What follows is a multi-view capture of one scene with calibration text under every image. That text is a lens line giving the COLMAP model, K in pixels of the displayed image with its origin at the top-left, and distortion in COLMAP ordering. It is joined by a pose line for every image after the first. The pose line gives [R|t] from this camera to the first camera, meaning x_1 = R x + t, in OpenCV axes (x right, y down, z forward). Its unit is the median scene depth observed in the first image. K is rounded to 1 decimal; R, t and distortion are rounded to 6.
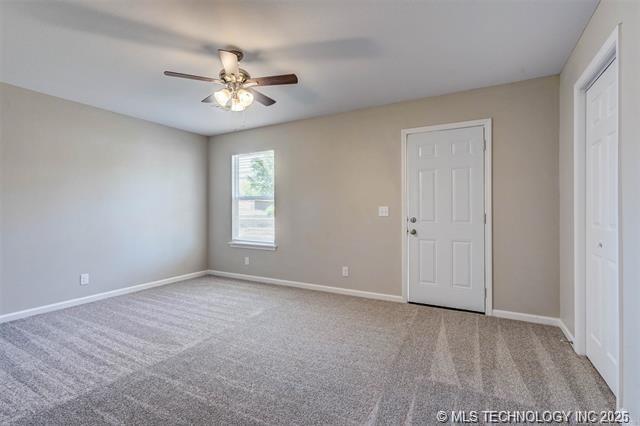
lens RADIAL K [[302.4, 0, 314.2], [0, 302.4, 209.6], [0, 0, 1]] dist [-0.000999, 0.001556]
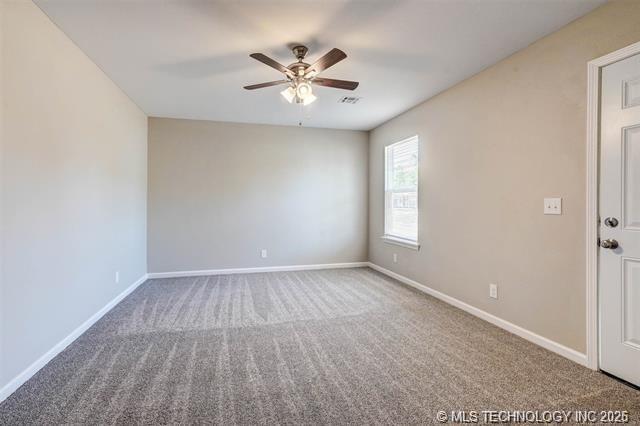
lens RADIAL K [[296.6, 0, 302.1], [0, 296.6, 203.1], [0, 0, 1]] dist [-0.001170, 0.001528]
pose [[0.684964, 0.003051, -0.728571, 0.333583], [-0.002823, 0.999995, 0.001533, 0.000795], [0.728572, 0.001006, 0.684969, 0.230033]]
